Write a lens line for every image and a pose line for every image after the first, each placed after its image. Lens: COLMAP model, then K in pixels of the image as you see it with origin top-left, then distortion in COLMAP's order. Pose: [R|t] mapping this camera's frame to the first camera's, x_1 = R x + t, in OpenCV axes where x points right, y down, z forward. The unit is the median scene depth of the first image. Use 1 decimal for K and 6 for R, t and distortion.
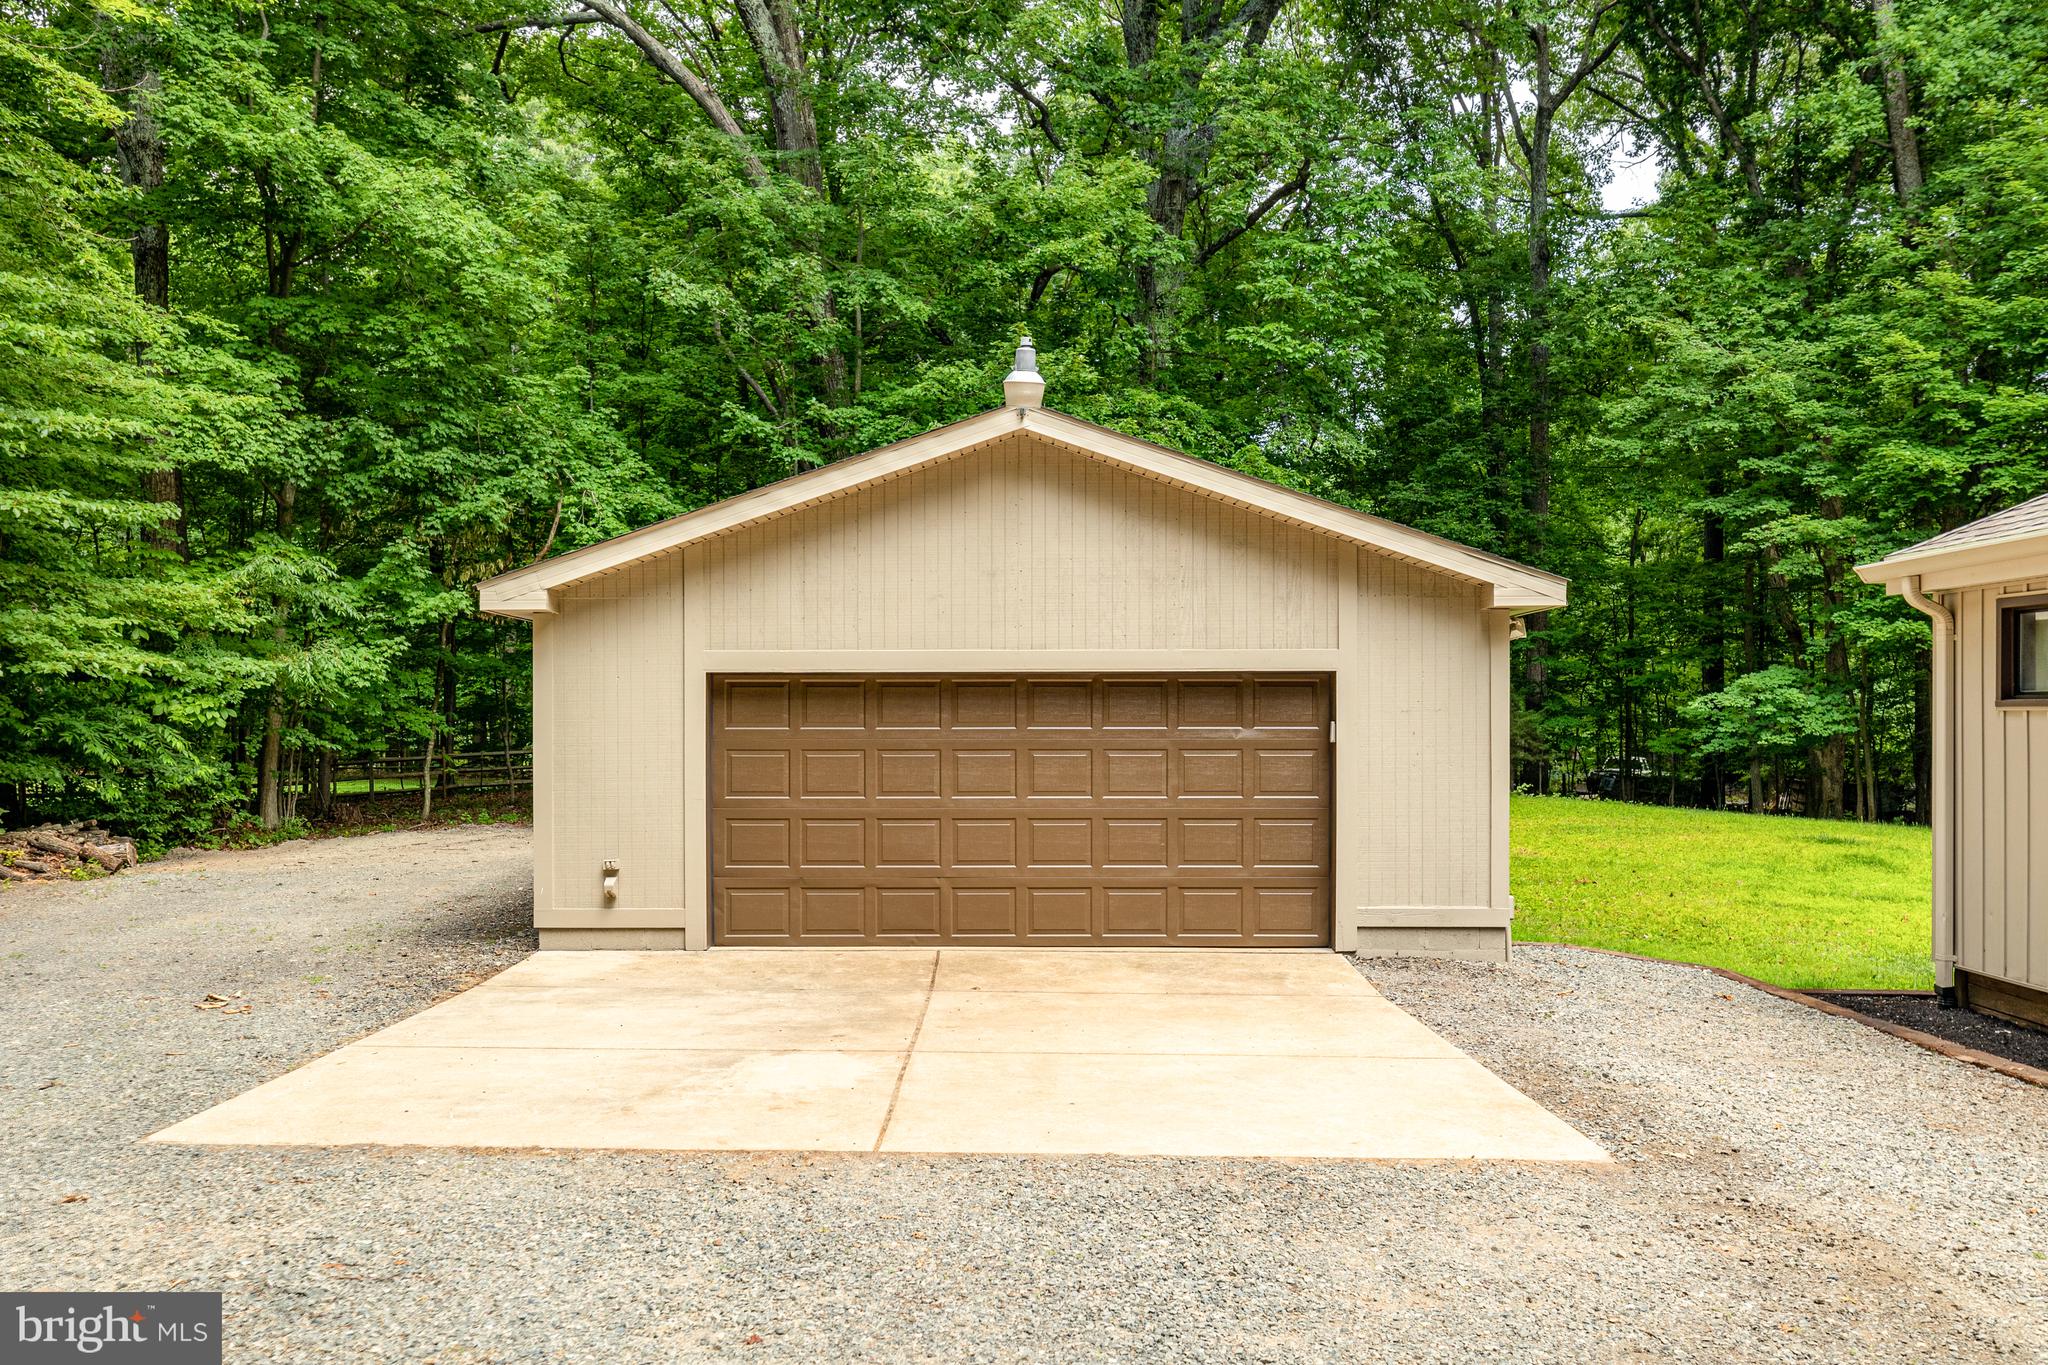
lens RADIAL K [[1741.5, 0, 998.3], [0, 1741.5, 718.8], [0, 0, 1]] dist [-0.001837, 0.003474]
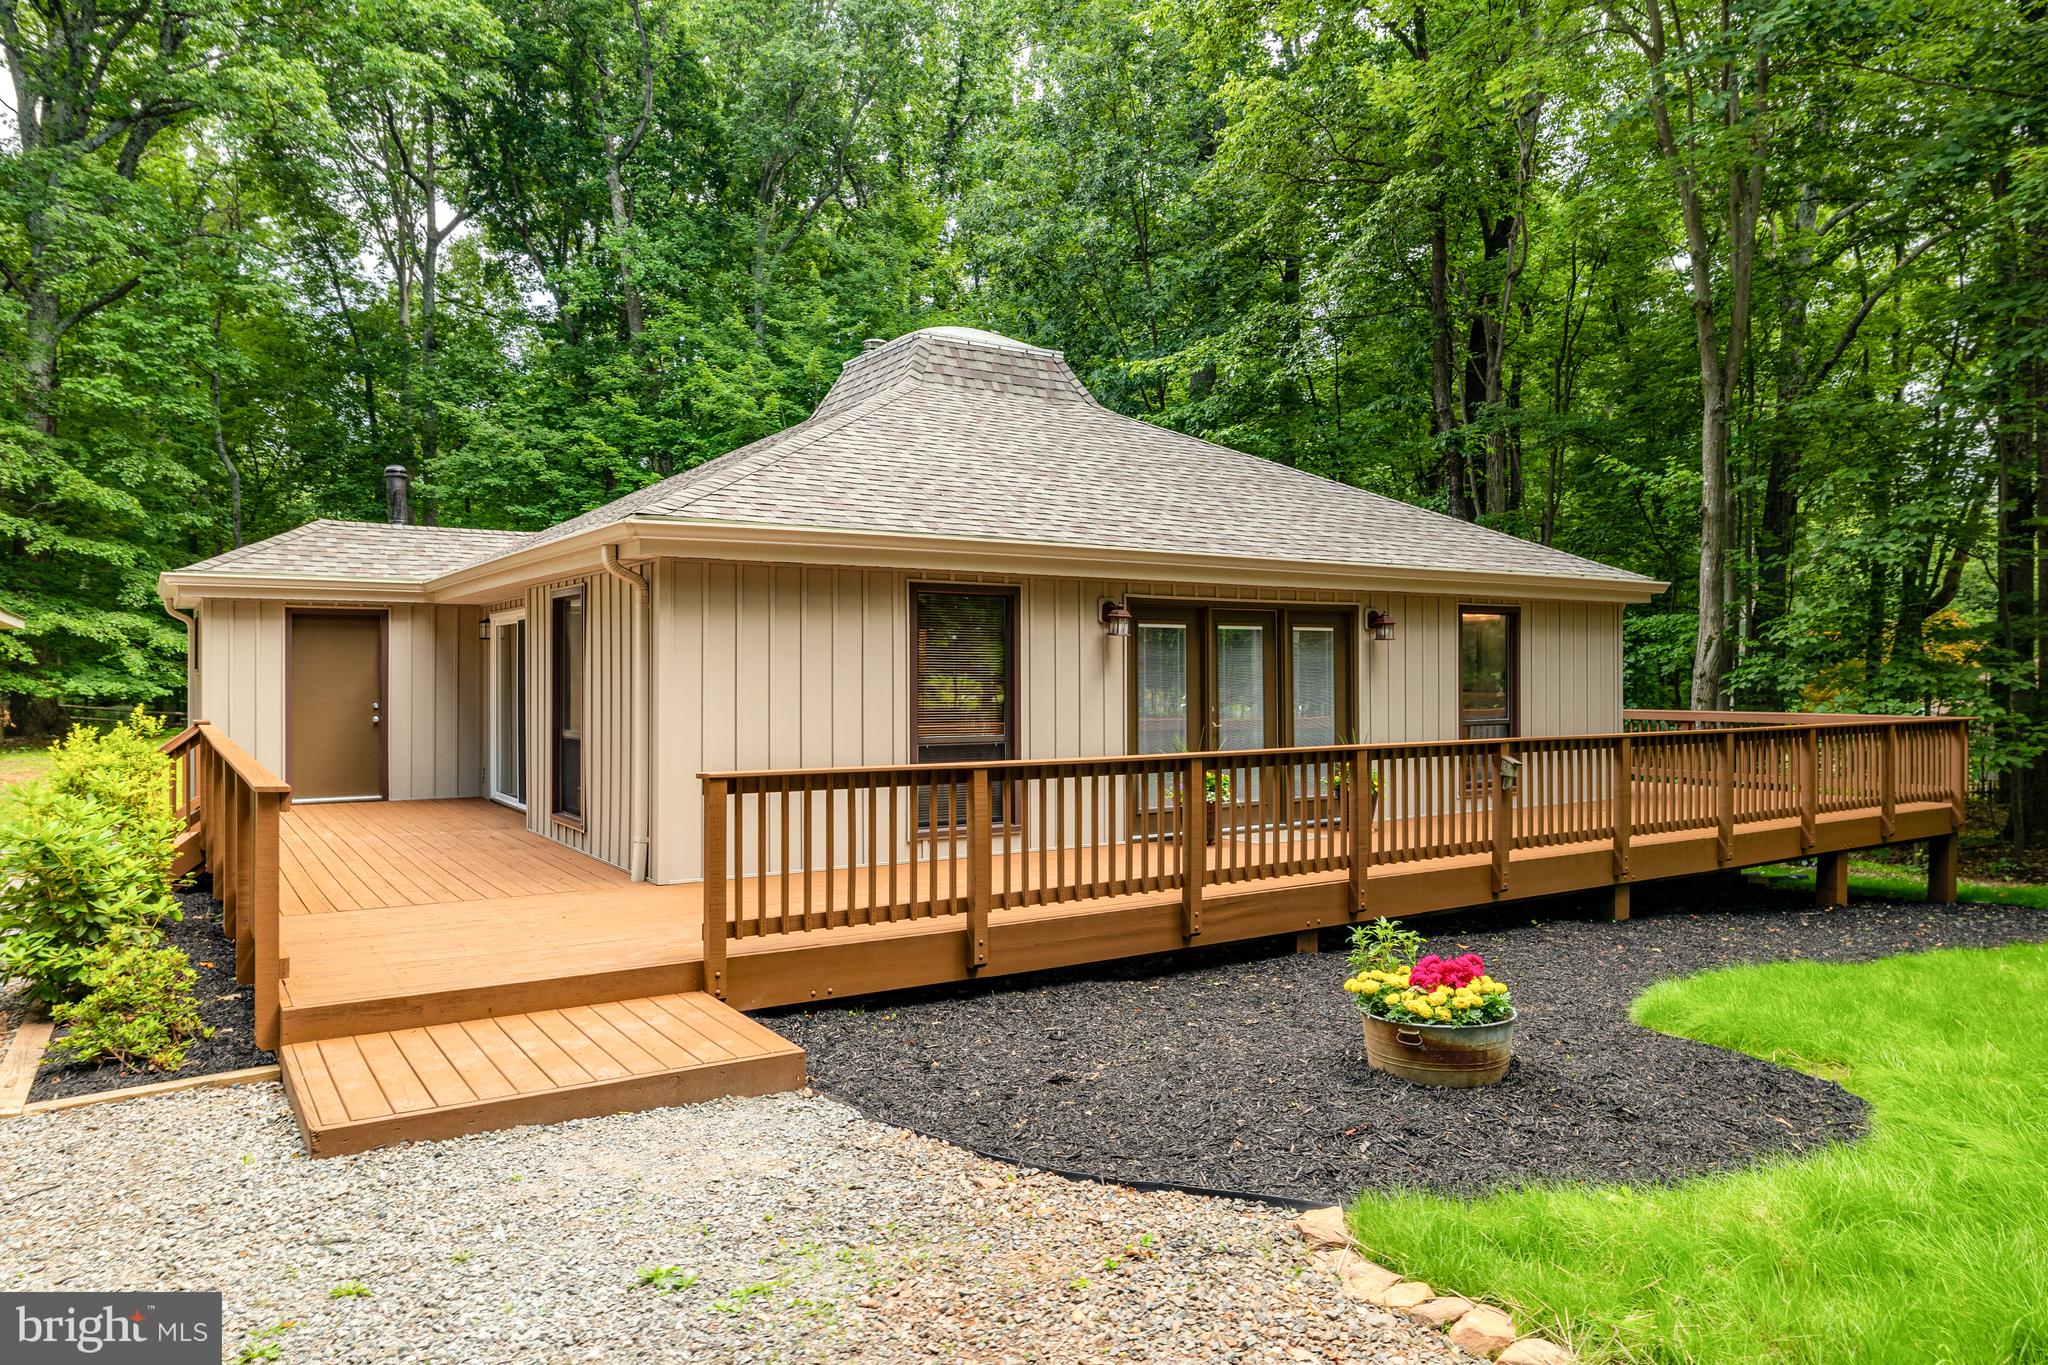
lens RADIAL K [[1333.3, 0, 1015.0], [0, 1333.3, 669.2], [0, 0, 1]] dist [-0.005420, -0.000188]
pose [[0.829177, 0.002963, 0.558978, 0.211621], [0.001647, 0.999969, -0.007745, 0.000464], [-0.558983, 0.007342, 0.829146, -0.263006]]
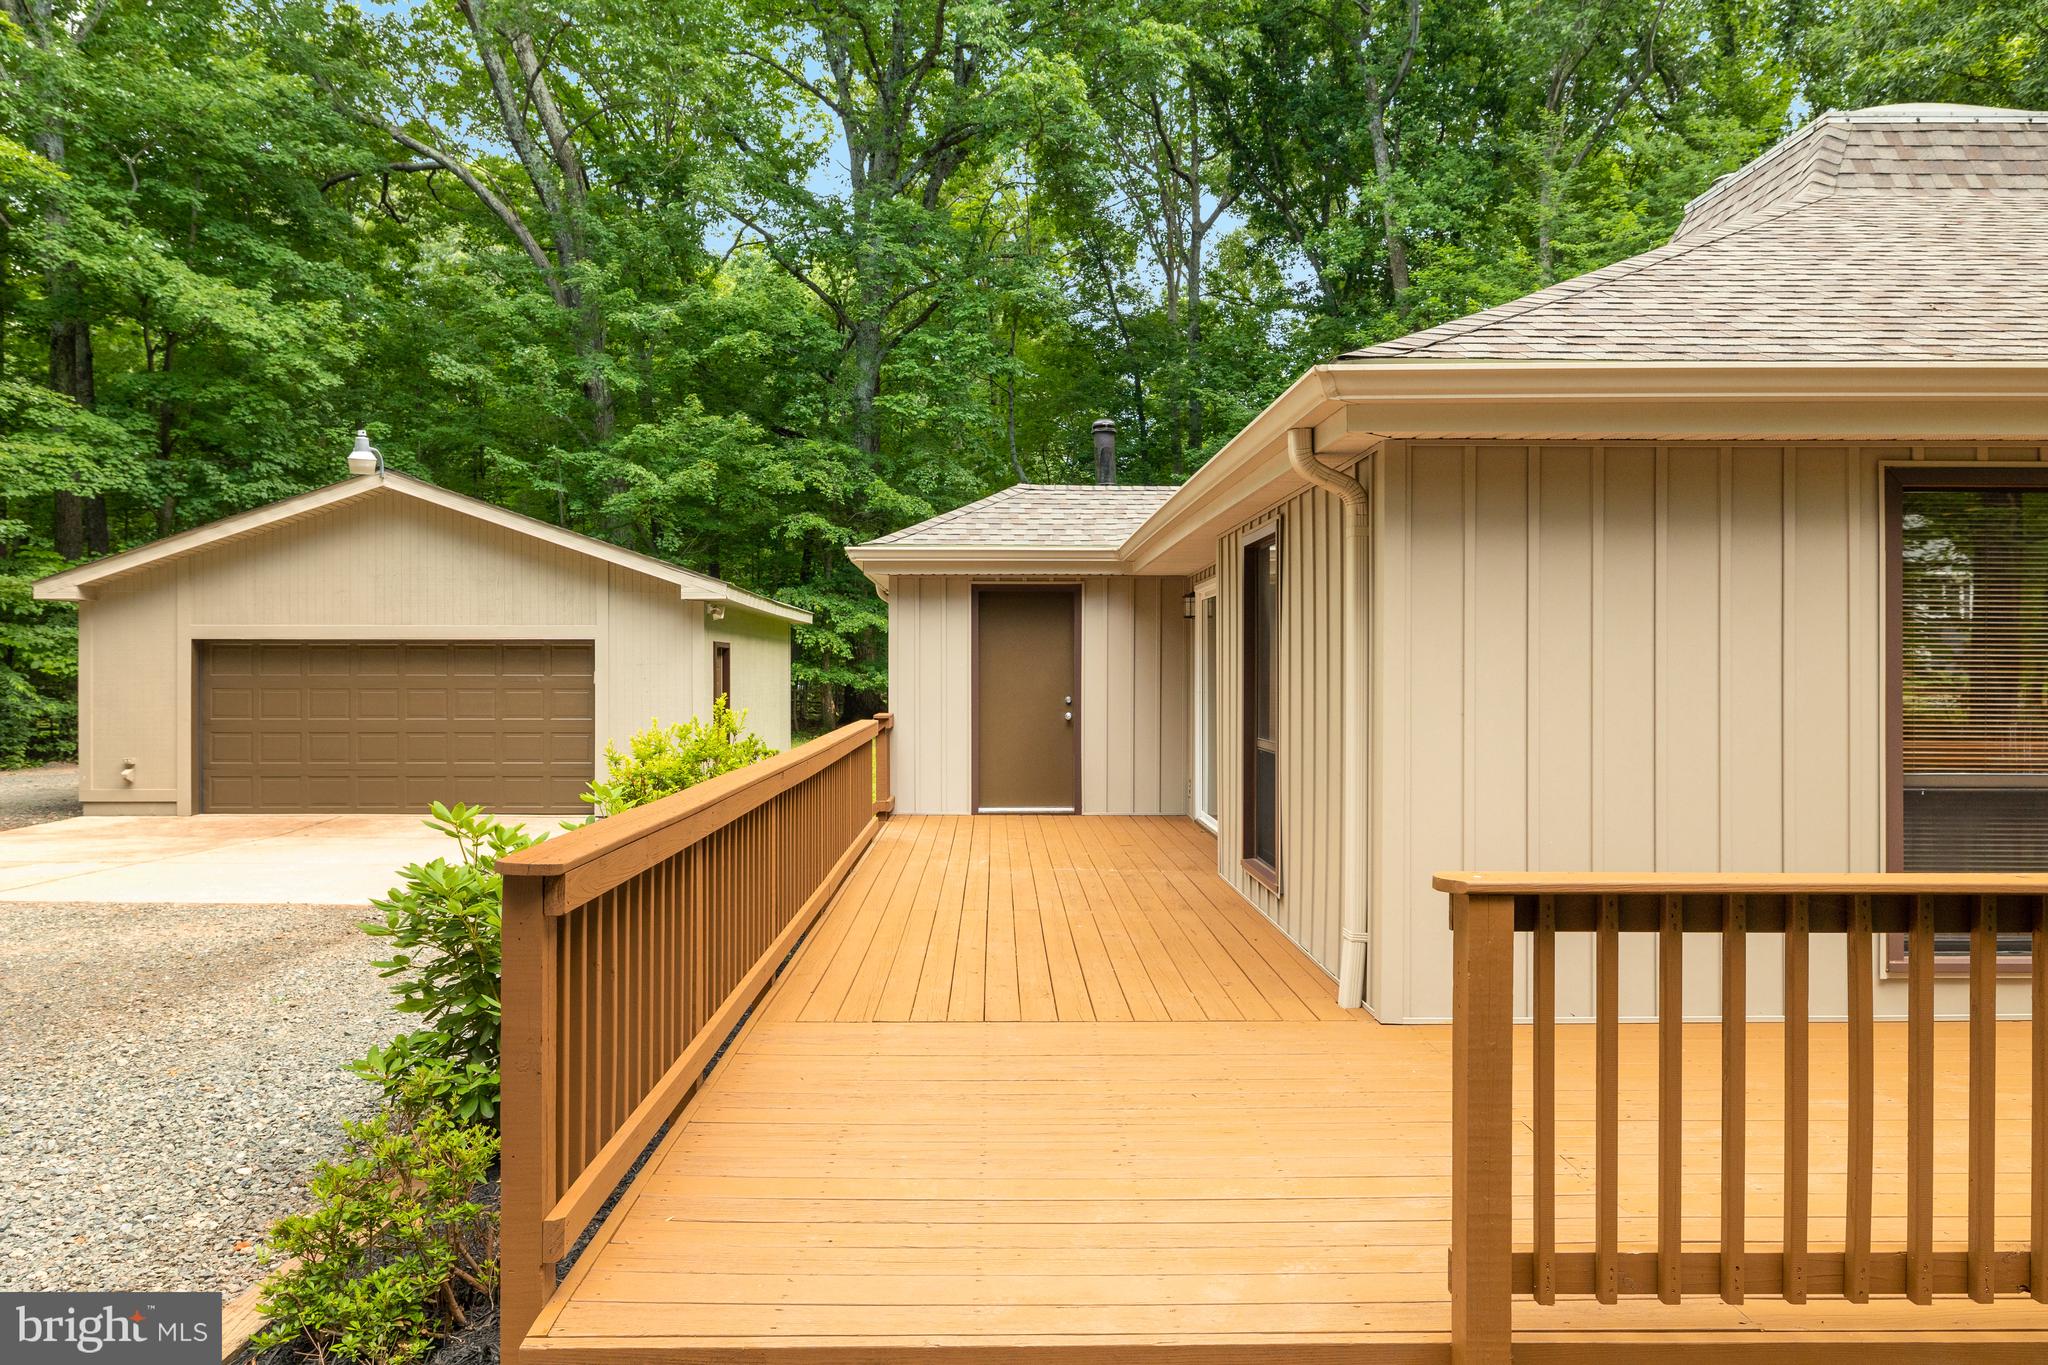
lens RADIAL K [[1351.0, 0, 1014.2], [0, 1351.0, 675.3], [0, 0, 1]] dist [-0.000030, -0.000119]
pose [[0.999480, 0.002391, 0.032143, 0.267737], [-0.002338, 0.999996, -0.001699, 0.003256], [-0.032146, 0.001623, 0.999482, -0.120800]]
